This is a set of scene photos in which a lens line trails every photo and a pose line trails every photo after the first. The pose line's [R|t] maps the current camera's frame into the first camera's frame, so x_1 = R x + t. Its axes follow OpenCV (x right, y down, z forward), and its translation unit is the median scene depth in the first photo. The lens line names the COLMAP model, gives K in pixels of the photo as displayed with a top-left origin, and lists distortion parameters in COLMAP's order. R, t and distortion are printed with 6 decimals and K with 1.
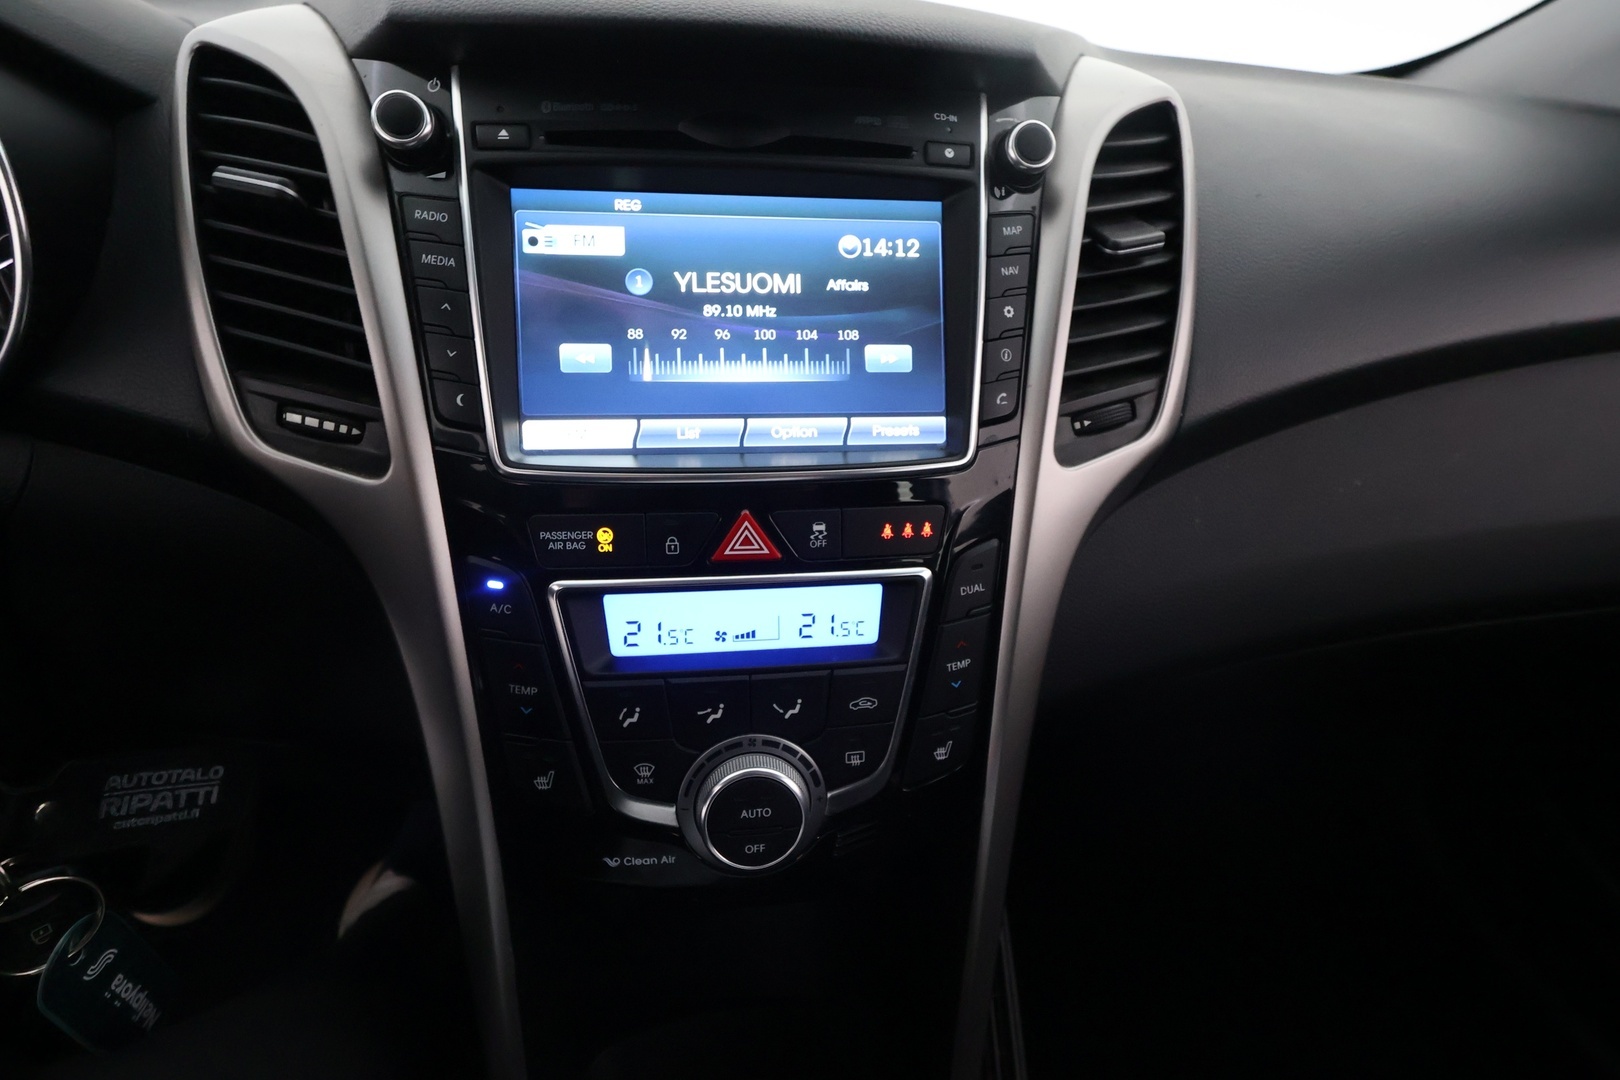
lens RADIAL K [[767.8, 0, 810.0], [0, 767.8, 540.0], [0, 0, 1]] dist [0.002940, 0.000350]
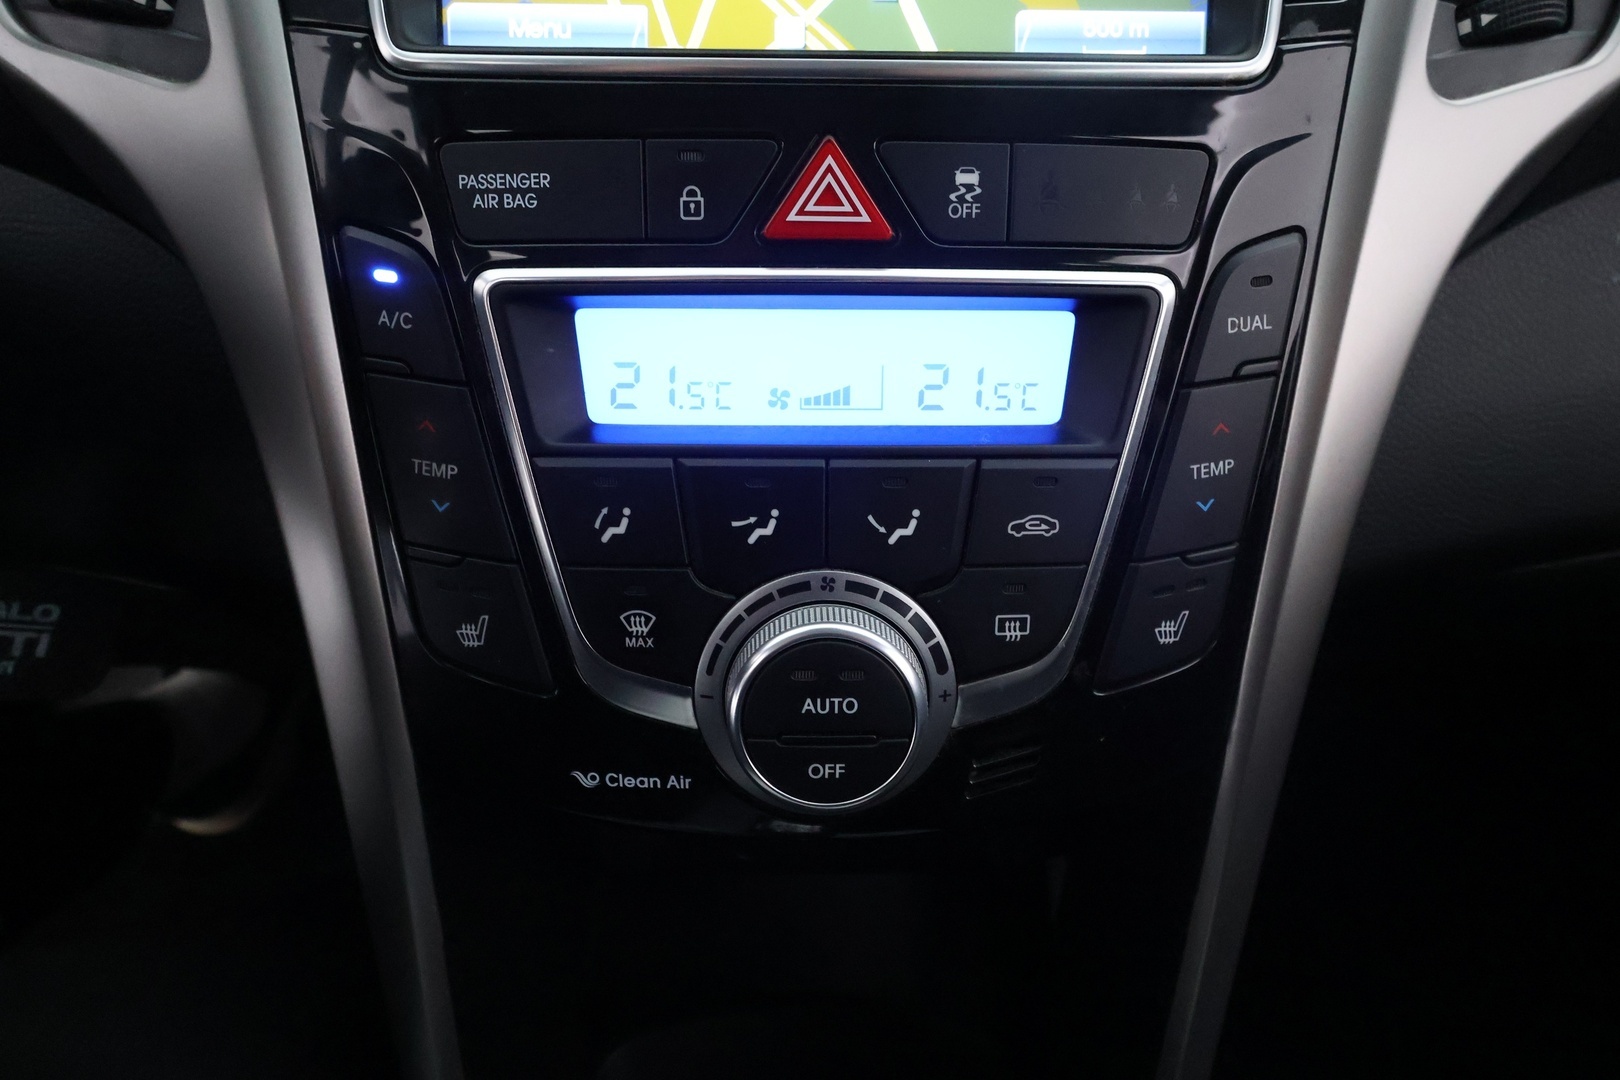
lens RADIAL K [[767.8, 0, 810.0], [0, 767.8, 540.0], [0, 0, 1]] dist [0.002940, 0.000350]
pose [[0.992425, 0.035464, -0.117618, -0.023640], [-0.031927, 0.998983, 0.031824, 0.212974], [0.118627, -0.027827, 0.992549, 0.443704]]
